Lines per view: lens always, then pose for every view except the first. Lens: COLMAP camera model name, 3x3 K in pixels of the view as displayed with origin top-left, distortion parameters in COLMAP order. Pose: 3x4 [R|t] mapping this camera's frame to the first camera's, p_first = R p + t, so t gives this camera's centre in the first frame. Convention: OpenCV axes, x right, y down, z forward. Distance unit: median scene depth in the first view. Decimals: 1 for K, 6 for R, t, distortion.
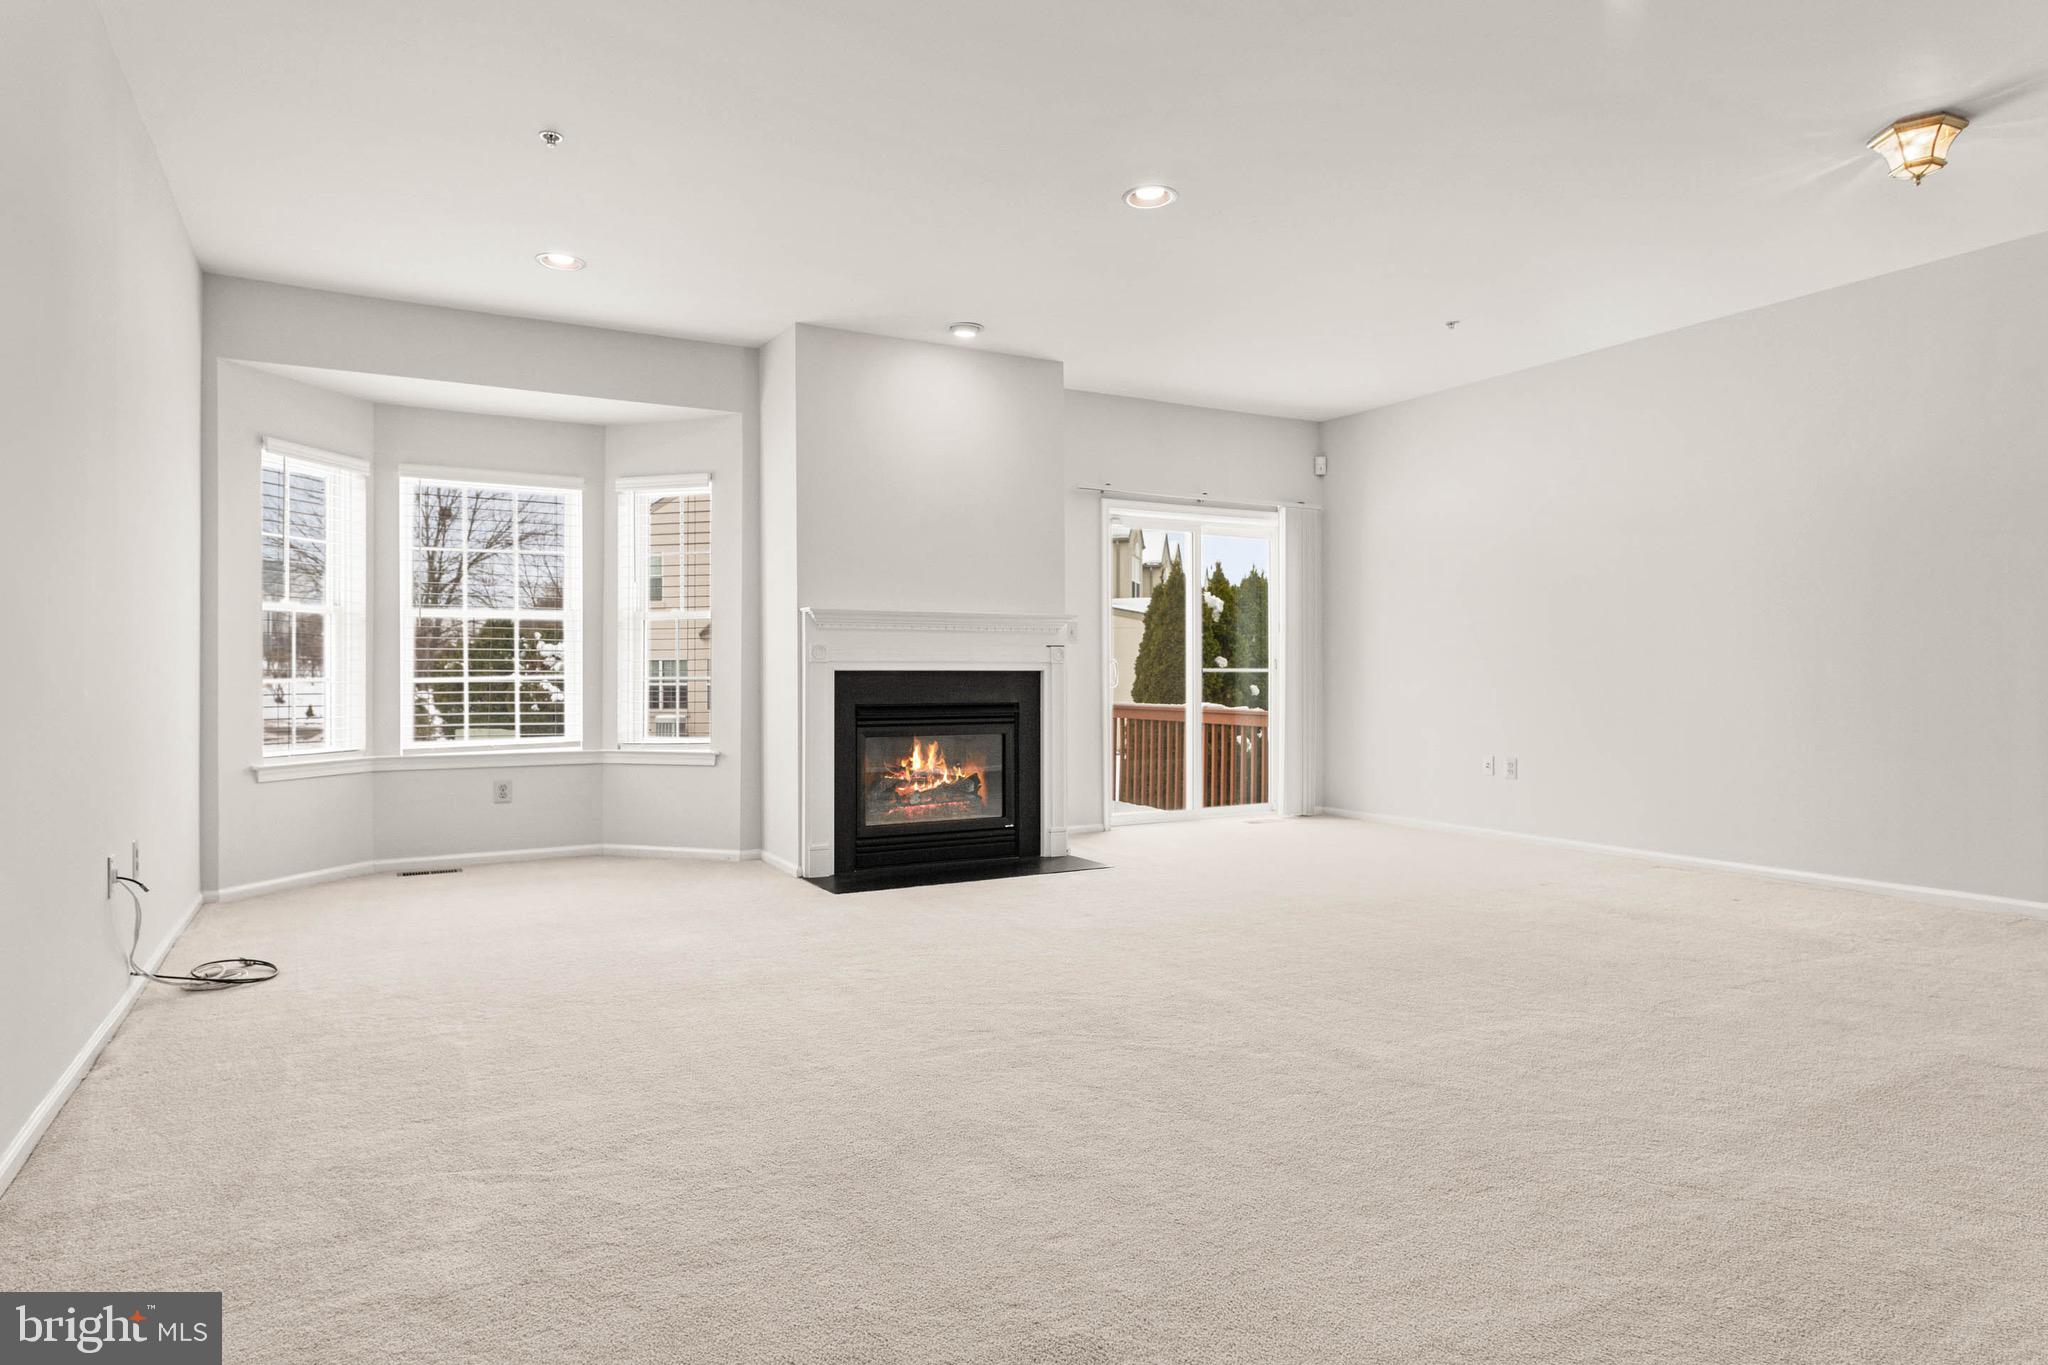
lens RADIAL K [[1186.9, 0, 1029.4], [0, 1186.9, 668.9], [0, 0, 1]] dist [0.002901, -0.006529]
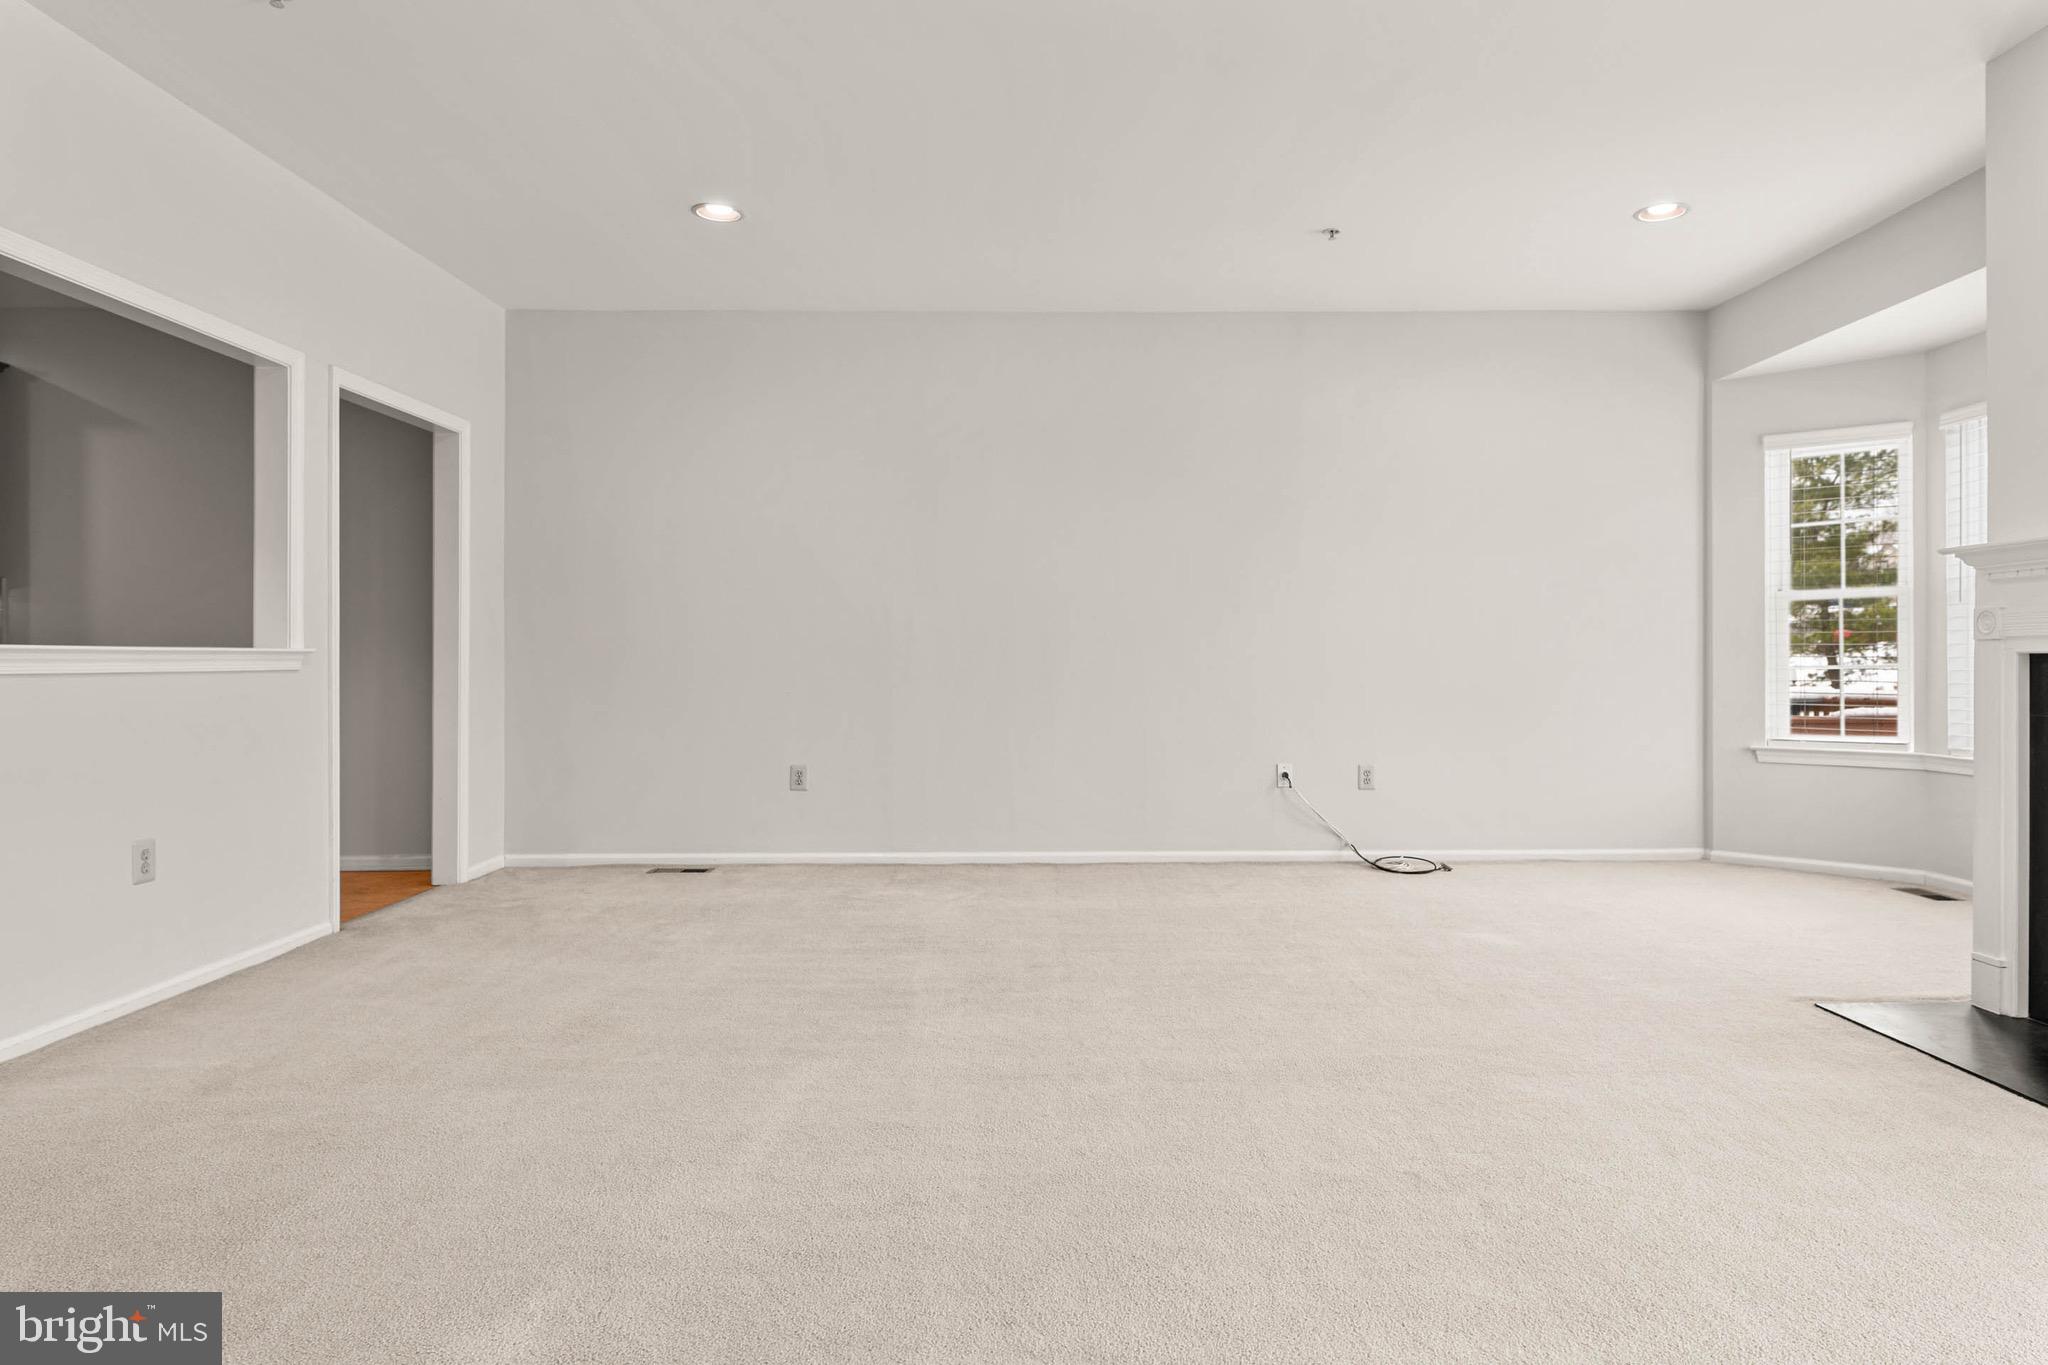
lens RADIAL K [[1186.9, 0, 1052.8], [0, 1186.9, 681.2], [0, 0, 1]] dist [0.002901, -0.006529]
pose [[-0.462288, 0.016343, -0.886579, 0.520027], [0.009335, 0.999864, 0.013564, 0.001839], [0.886681, -0.002006, -0.462378, 0.811406]]
